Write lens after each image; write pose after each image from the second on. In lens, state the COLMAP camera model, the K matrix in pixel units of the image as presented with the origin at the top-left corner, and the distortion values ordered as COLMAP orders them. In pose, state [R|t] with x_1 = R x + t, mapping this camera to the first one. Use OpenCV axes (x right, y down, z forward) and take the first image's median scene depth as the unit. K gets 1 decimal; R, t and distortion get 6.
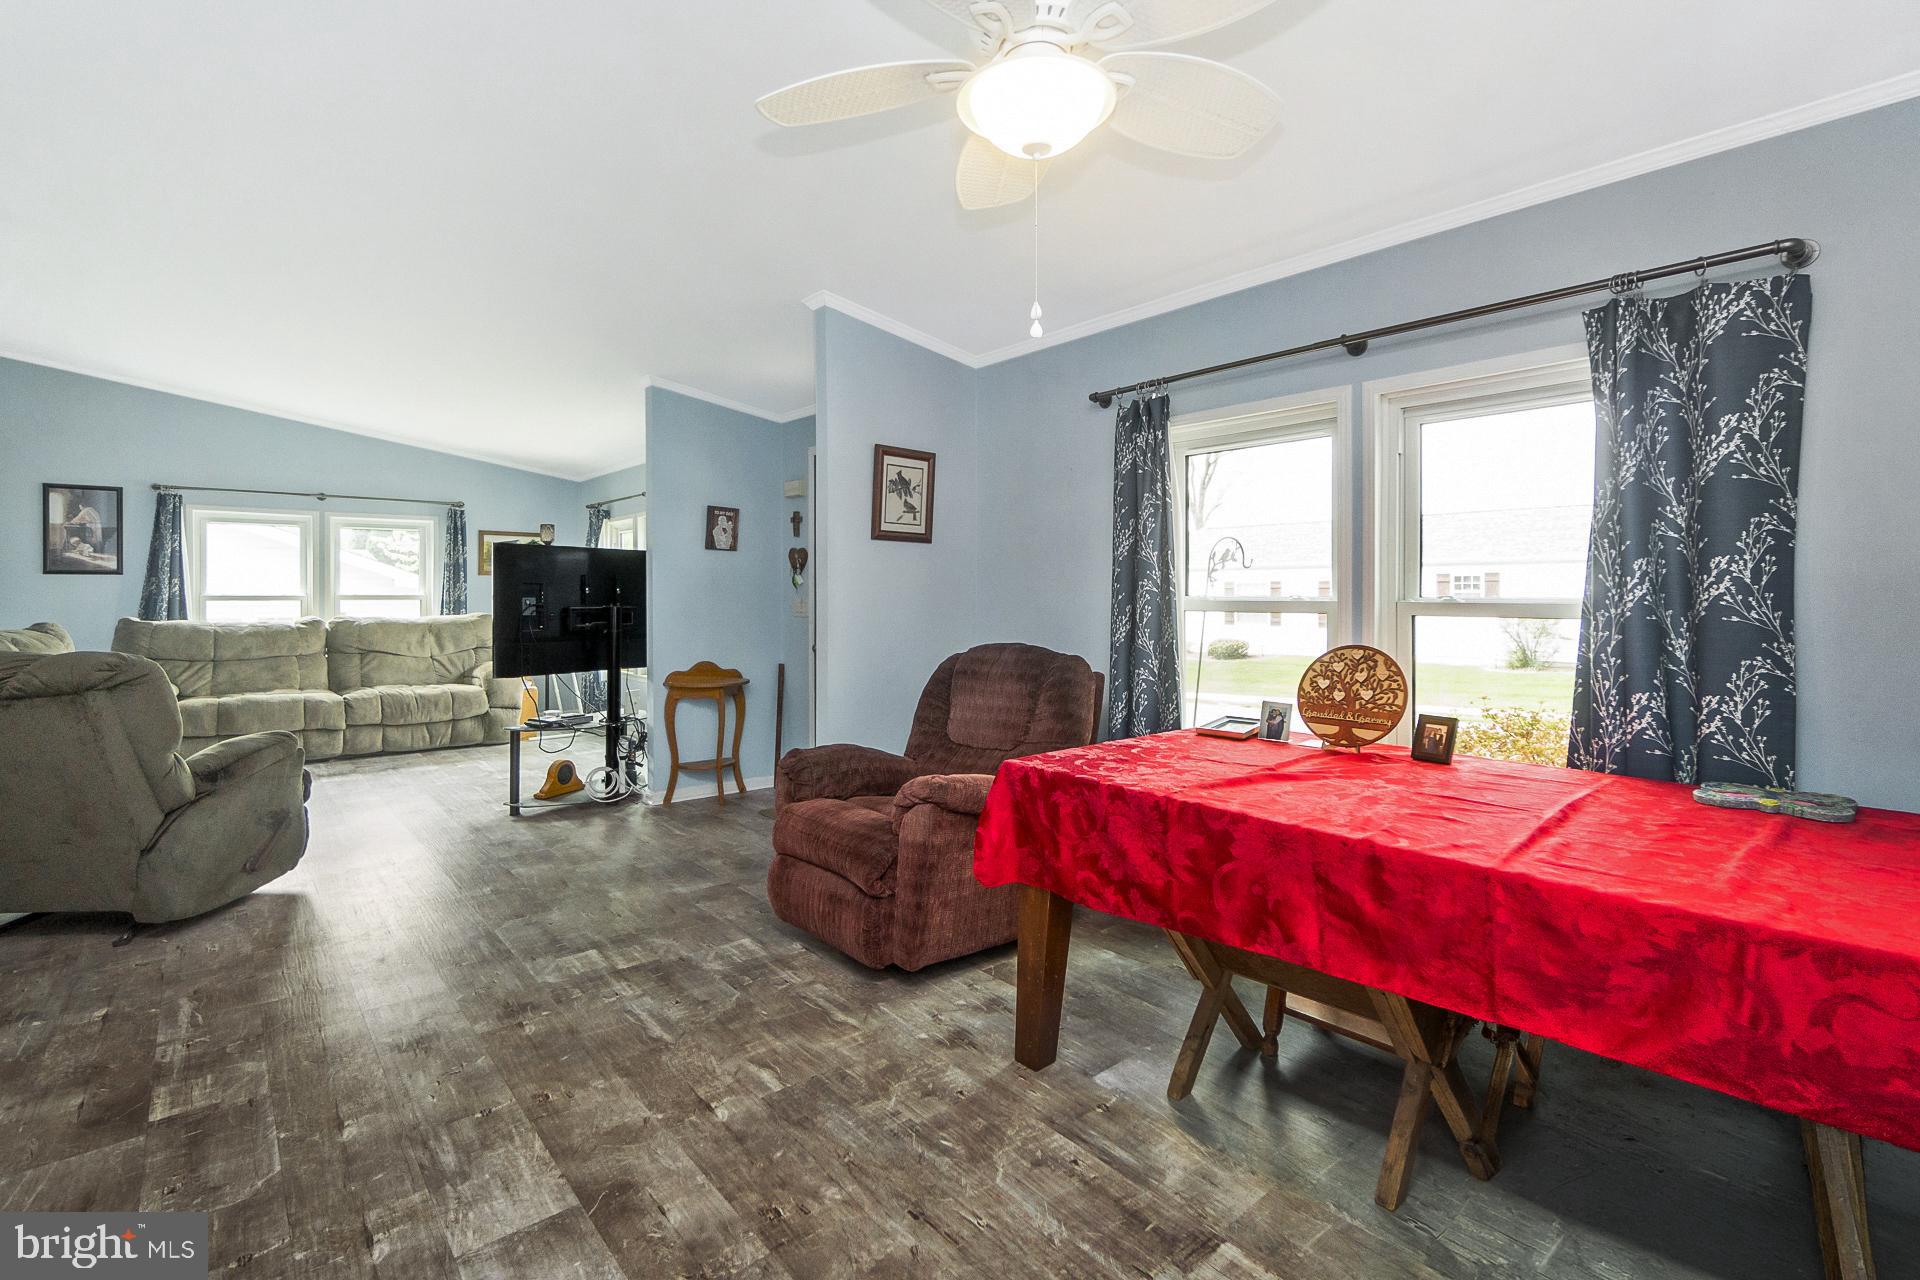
lens RADIAL K [[860.5, 0, 956.0], [0, 860.5, 594.0], [0, 0, 1]] dist [-0.016209, 0.000305]
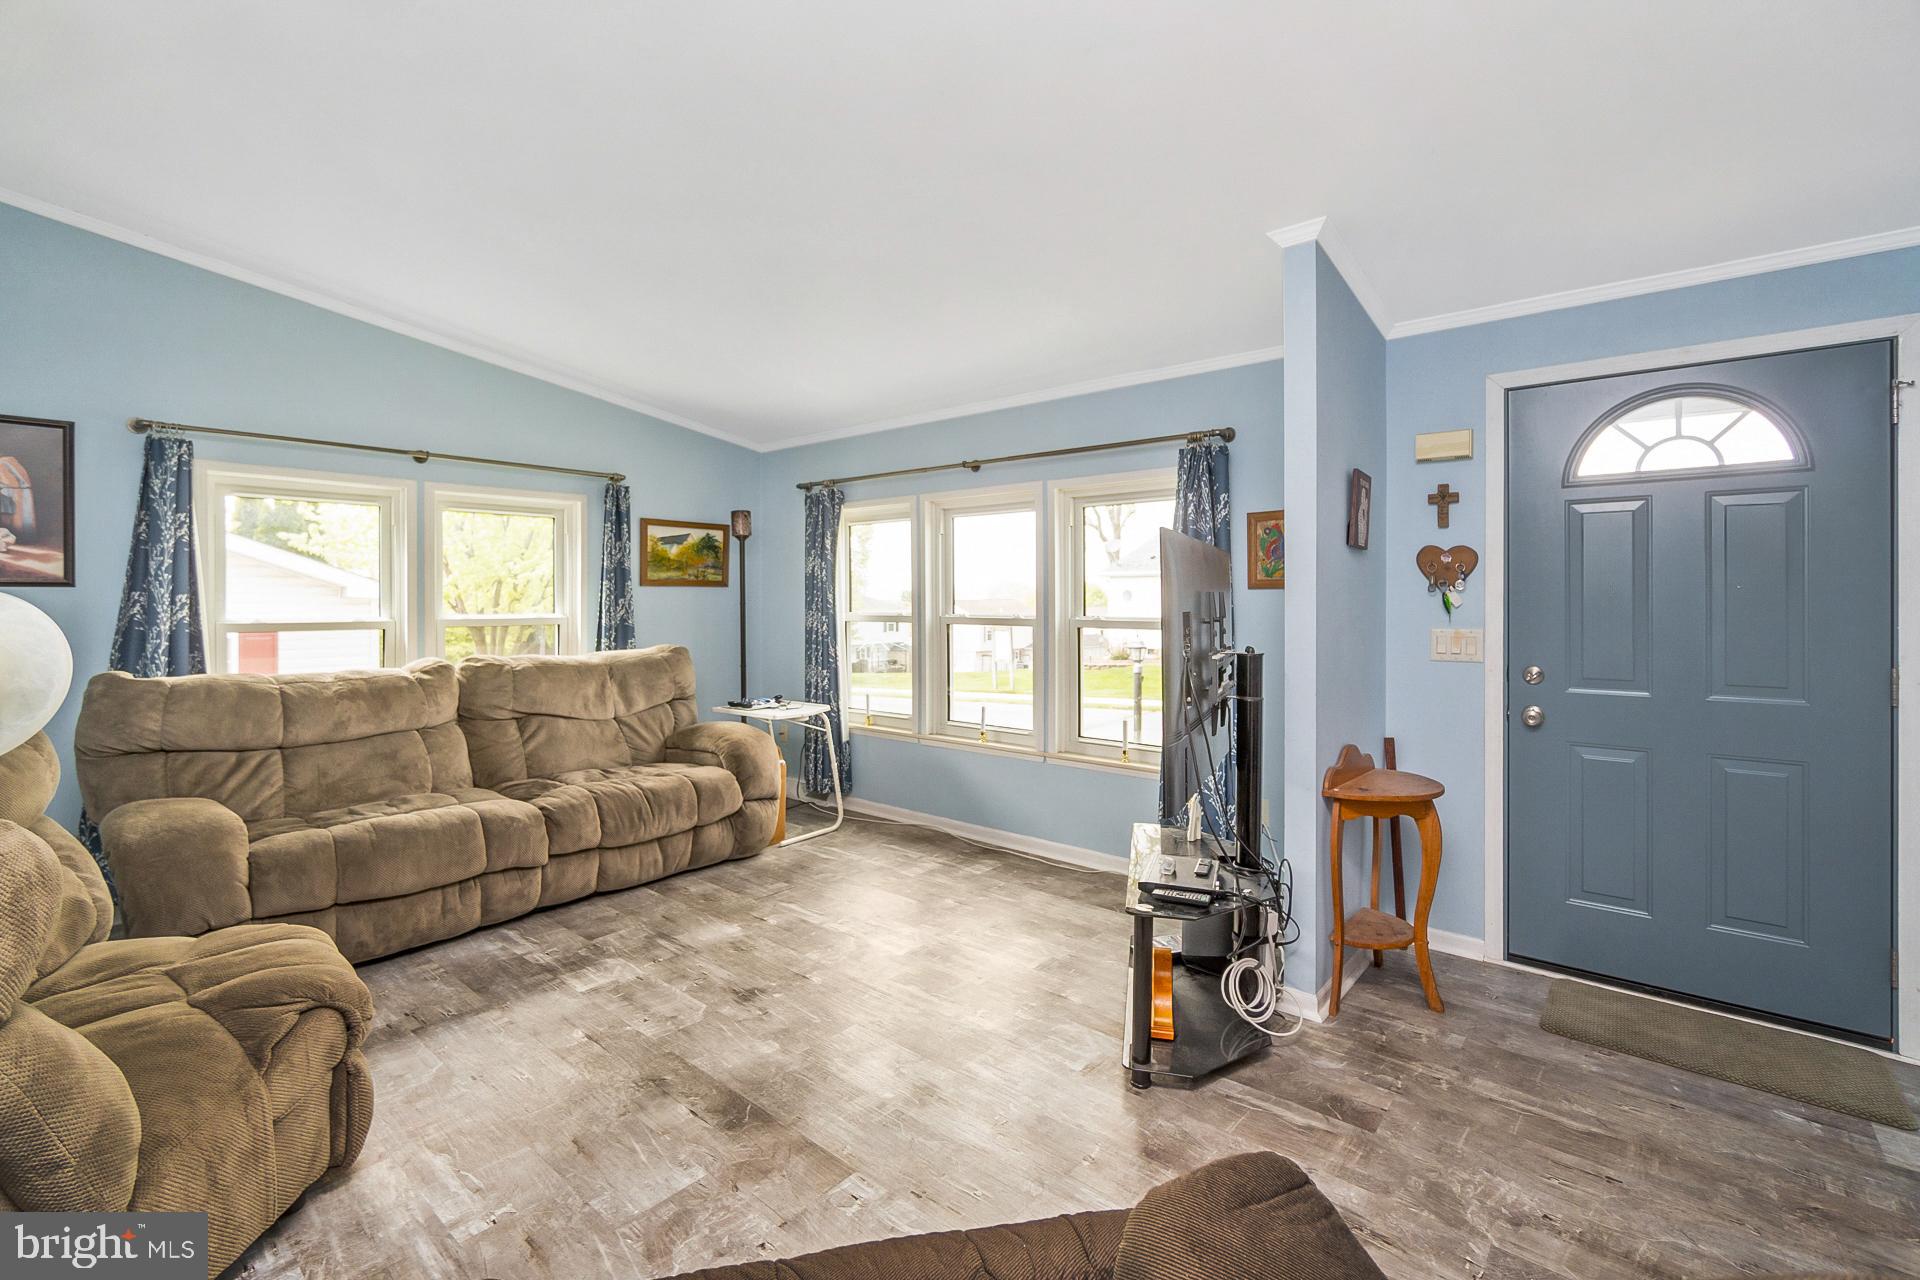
lens RADIAL K [[852.1, 0, 968.4], [0, 852.1, 601.4], [0, 0, 1]] dist [-0.002796, 0.000064]
pose [[0.989317, -0.001424, 0.145777, -0.500984], [0.000986, 0.999995, 0.003079, -0.014681], [-0.145780, -0.002902, 0.989313, 0.388299]]
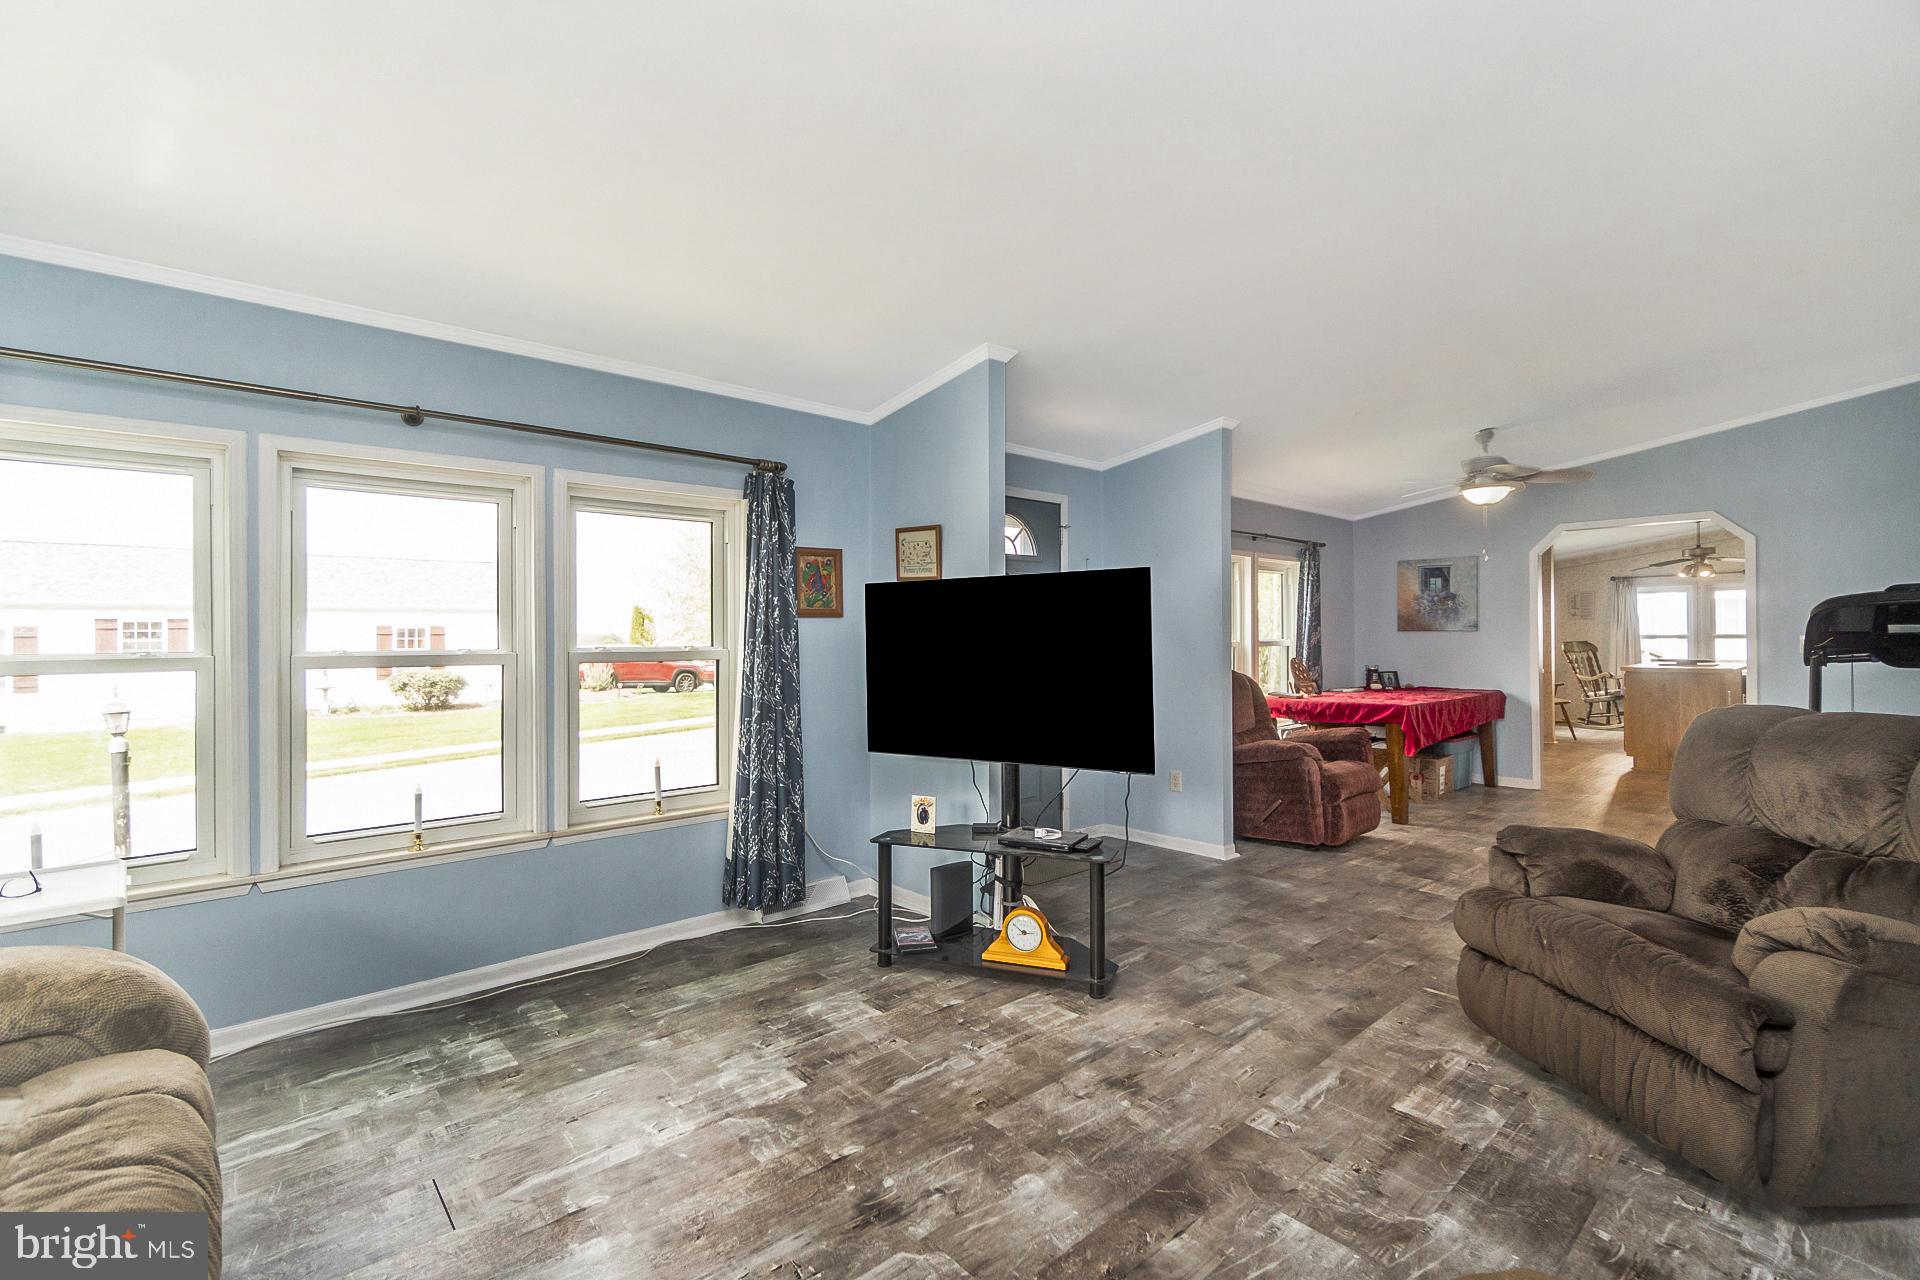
lens RADIAL K [[825.8, 0, 960.0], [0, 825.8, 640.0], [0, 0, 1]] dist [0.001770, 0.000202]
pose [[0.002772, -0.002814, 0.999992, -0.831444], [0.005737, 0.999980, 0.002798, -0.005745], [-0.999980, 0.005729, 0.002788, 0.809808]]
